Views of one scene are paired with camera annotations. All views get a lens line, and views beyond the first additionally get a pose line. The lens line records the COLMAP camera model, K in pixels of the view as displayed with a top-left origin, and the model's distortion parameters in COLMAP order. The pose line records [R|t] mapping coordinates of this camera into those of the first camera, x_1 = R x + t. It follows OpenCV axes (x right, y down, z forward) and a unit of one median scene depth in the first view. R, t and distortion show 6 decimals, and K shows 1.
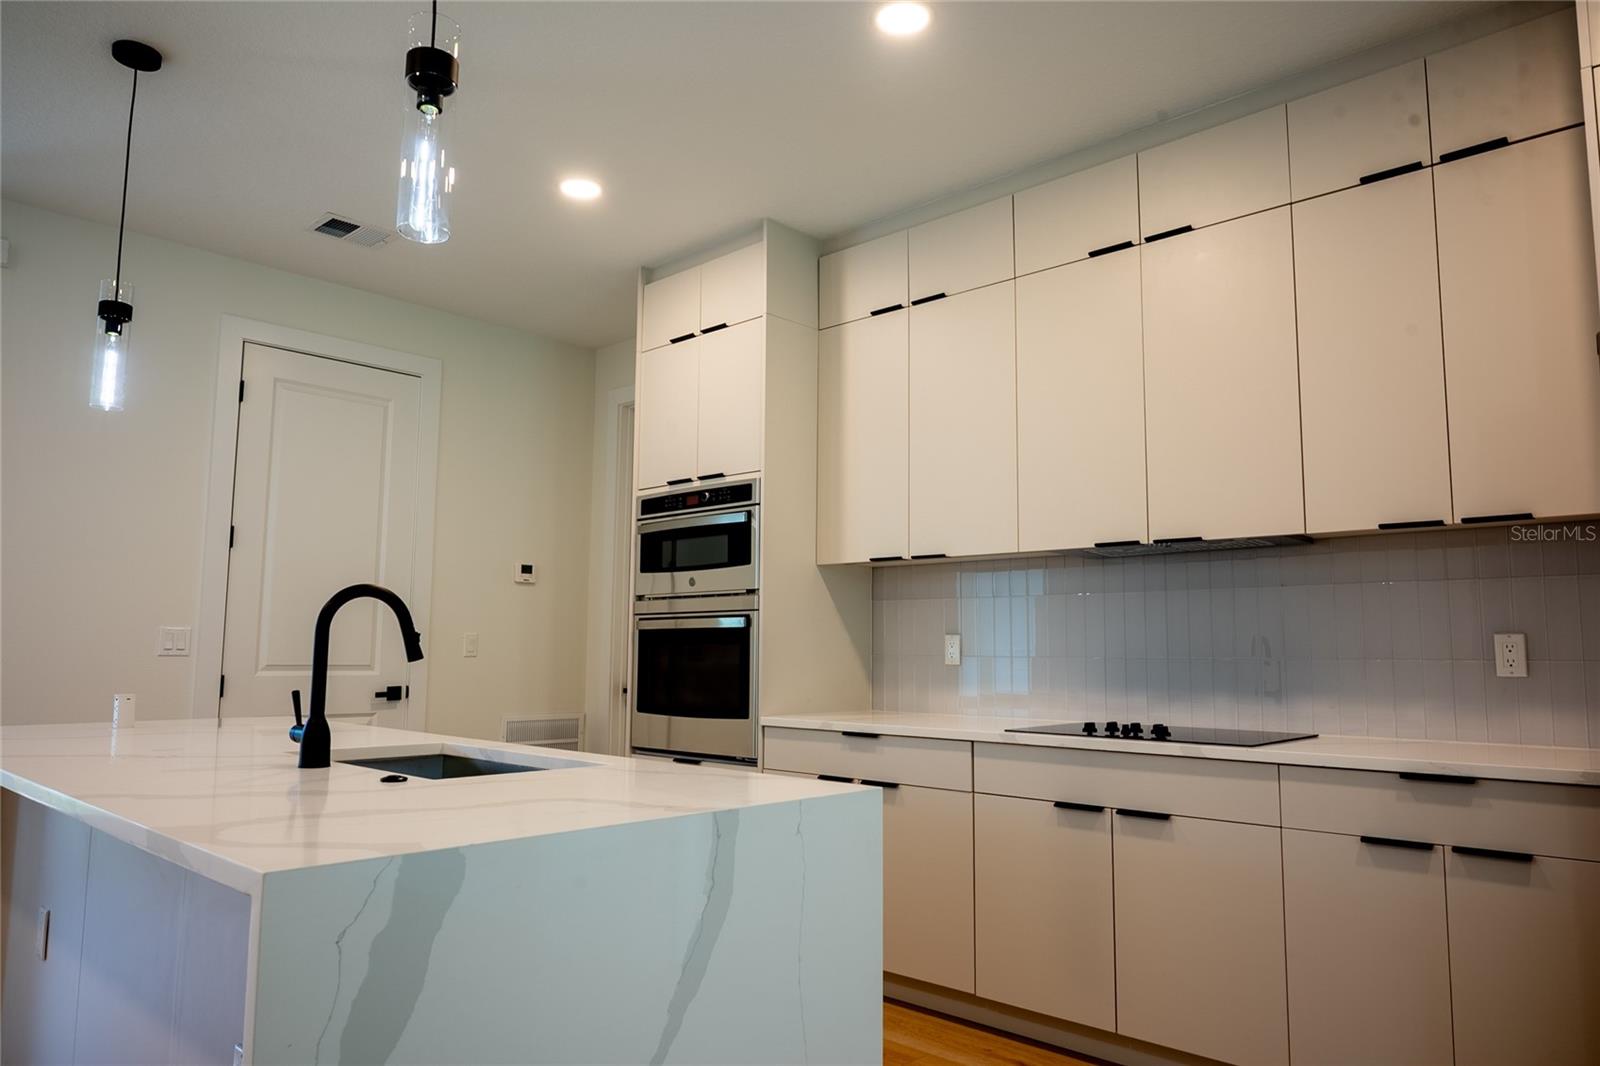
lens RADIAL K [[1076.7, 0, 800.0], [0, 1076.7, 533.0], [0, 0, 1]] dist [0.004155, 0.003508]
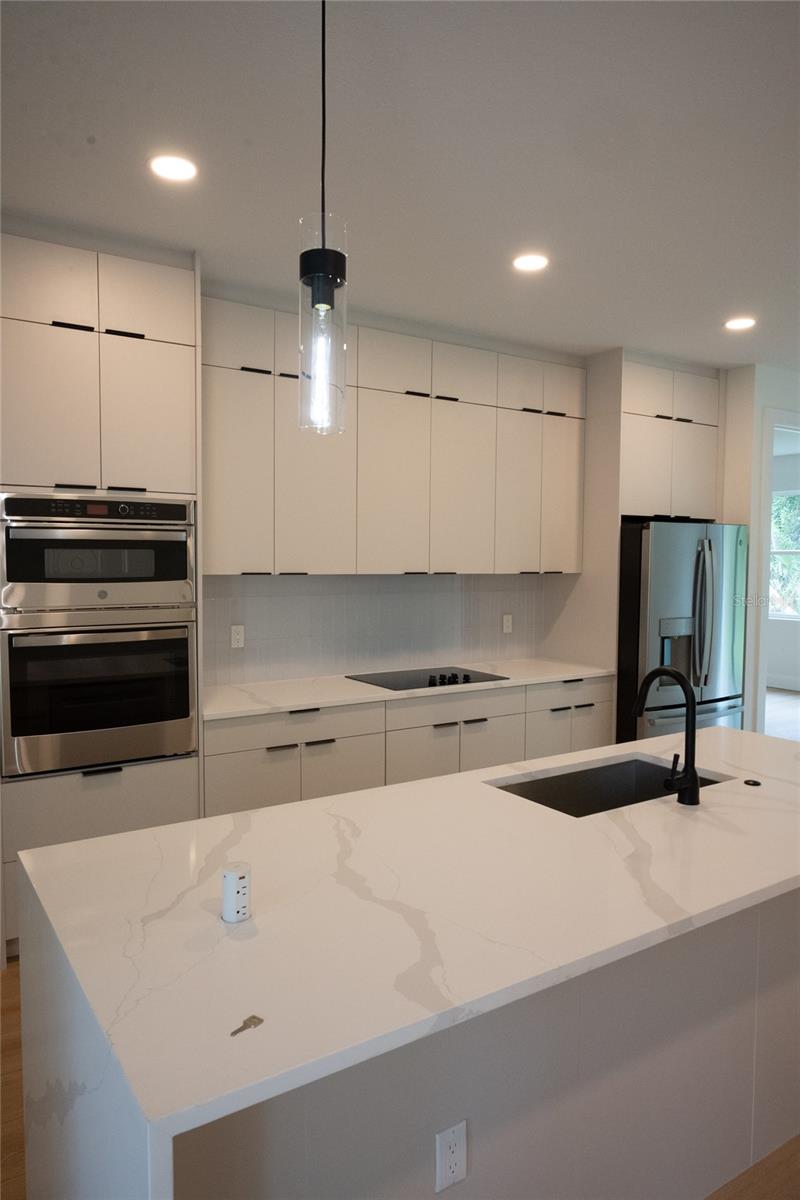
lens RADIAL K [[807.5, 0, 400.0], [0, 807.5, 600.0], [0, 0, 1]] dist [0.004155, 0.003508]
pose [[0.224016, -0.058754, 0.972813, -0.785999], [-0.112457, 0.989955, 0.085686, -0.044705], [-0.968076, -0.128594, 0.215159, 0.599562]]
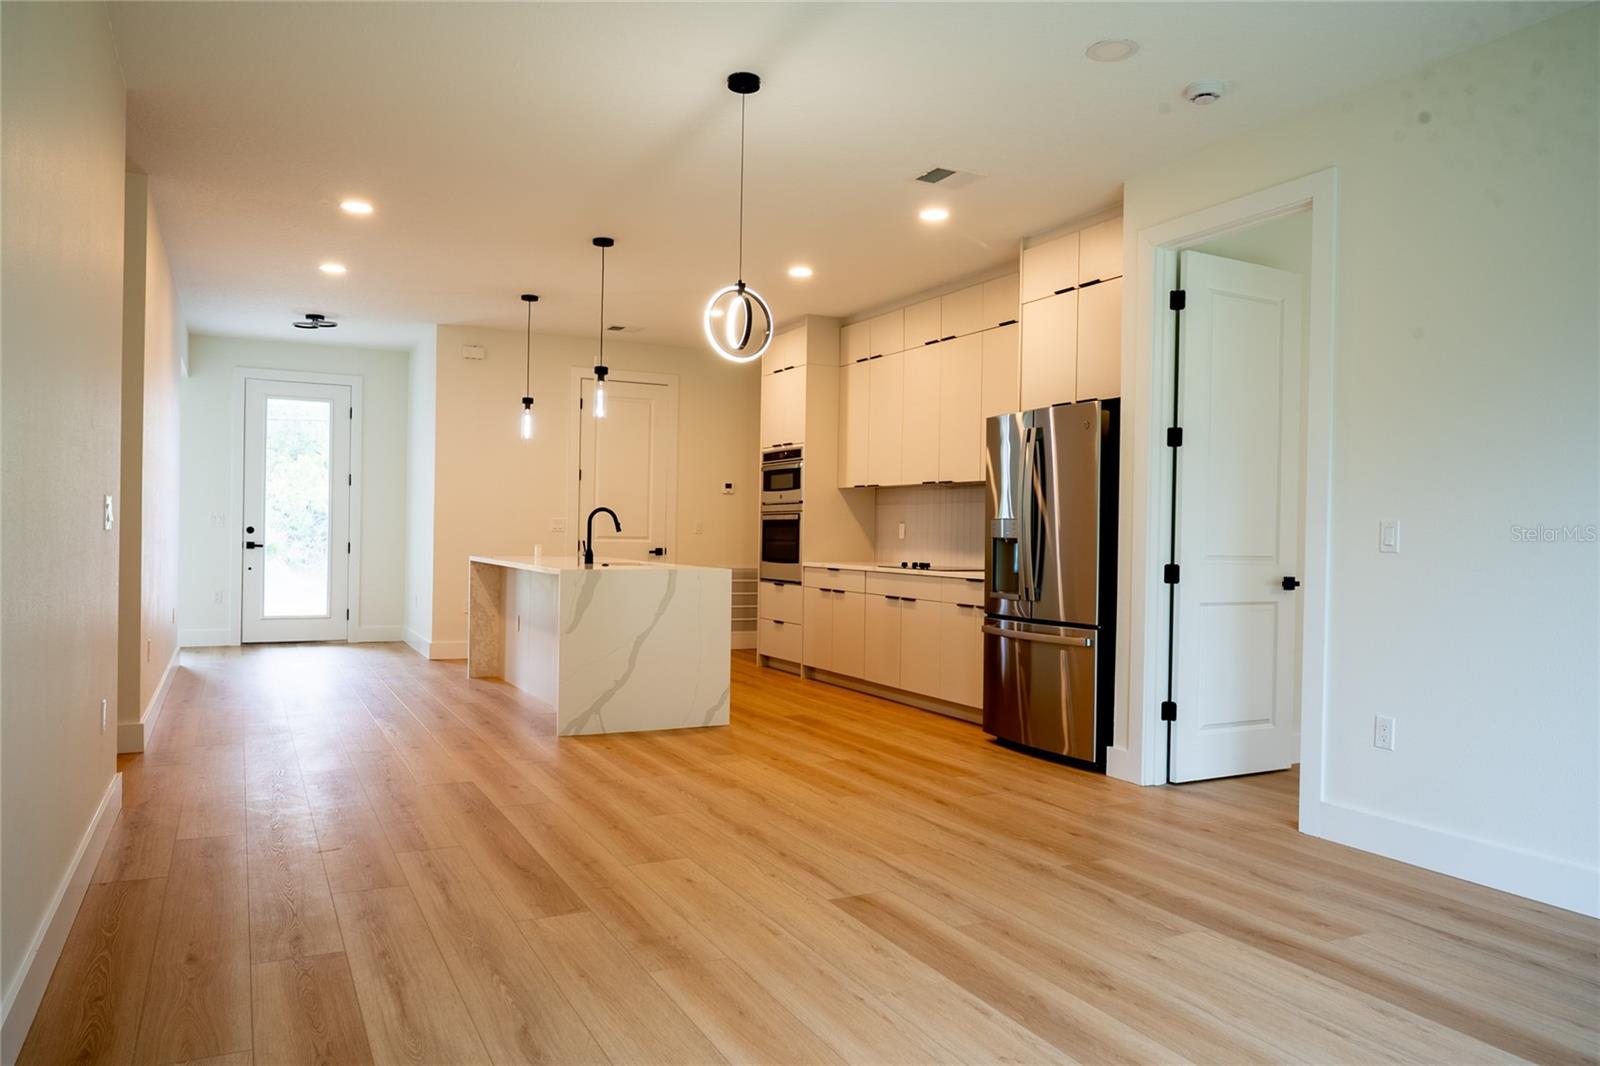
lens RADIAL K [[1117.9, 0, 787.9], [0, 1117.9, 536.4], [0, 0, 1]] dist [0.000779, 0.002535]
pose [[0.941893, 0.008481, -0.335807, 0.636917], [0.028424, 0.994084, 0.104832, -0.102966], [0.334709, -0.108285, 0.936079, -0.994228]]
